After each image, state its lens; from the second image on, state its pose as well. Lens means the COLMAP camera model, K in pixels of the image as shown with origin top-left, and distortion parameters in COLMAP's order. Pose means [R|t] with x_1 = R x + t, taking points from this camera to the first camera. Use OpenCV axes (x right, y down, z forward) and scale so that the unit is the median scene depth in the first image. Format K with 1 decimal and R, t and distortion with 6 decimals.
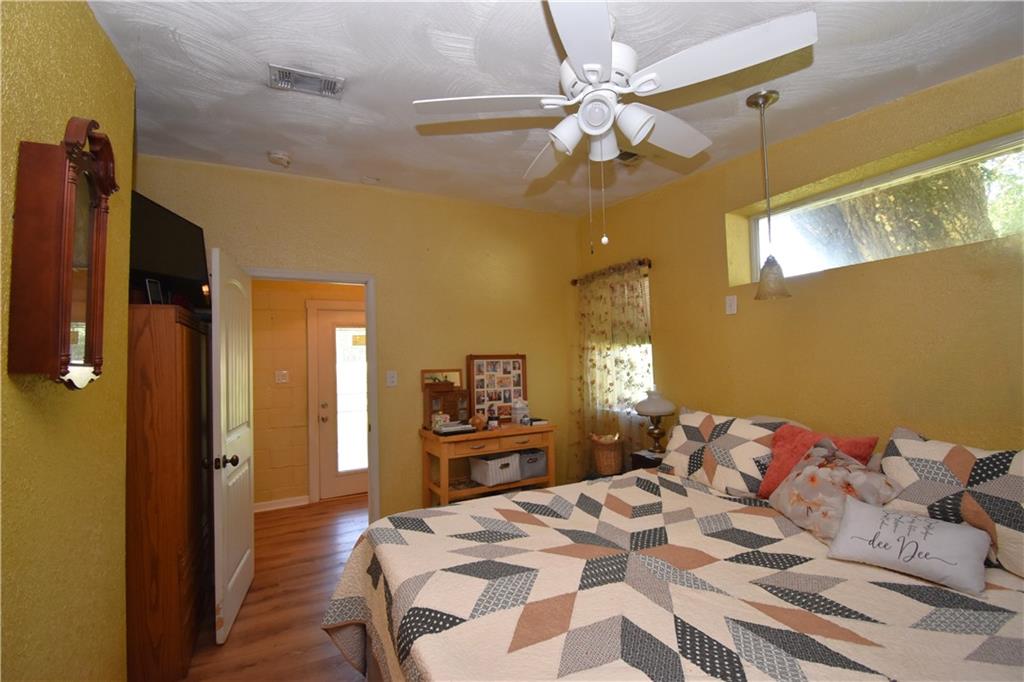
lens RADIAL K [[457.4, 0, 516.3], [0, 457.4, 344.3], [0, 0, 1]] dist [0.015053, -0.024178]
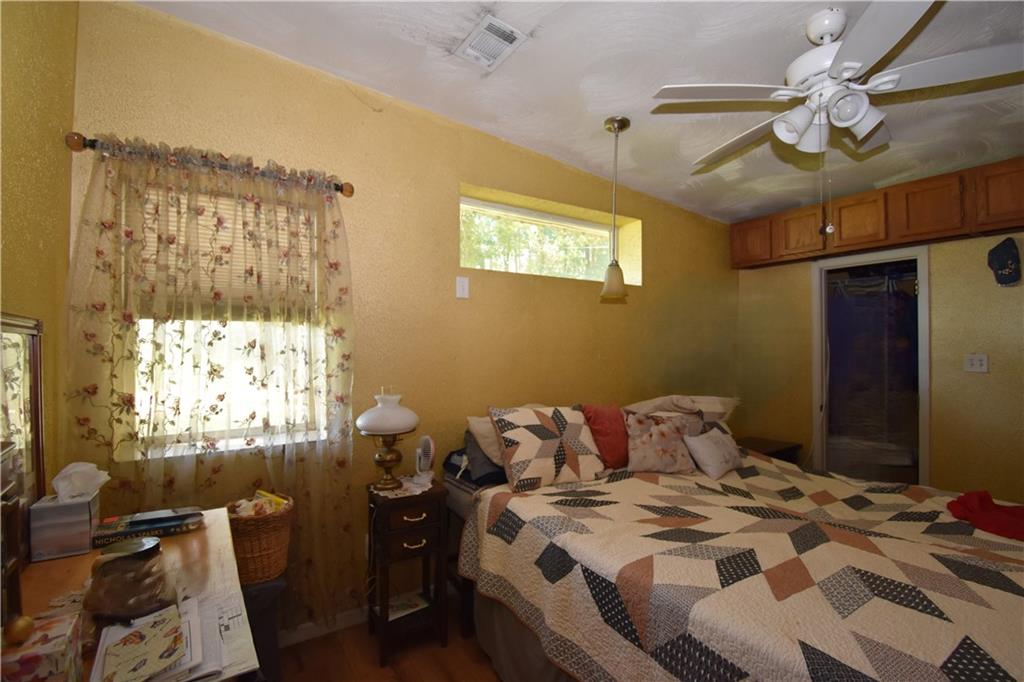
lens RADIAL K [[457.4, 0, 516.3], [0, 457.4, 344.3], [0, 0, 1]] dist [0.015053, -0.024178]
pose [[-0.102283, 0.032636, 0.994220, -0.597386], [-0.027864, 0.998975, -0.035659, 0.075307], [-0.994365, -0.031351, -0.101269, 1.424063]]
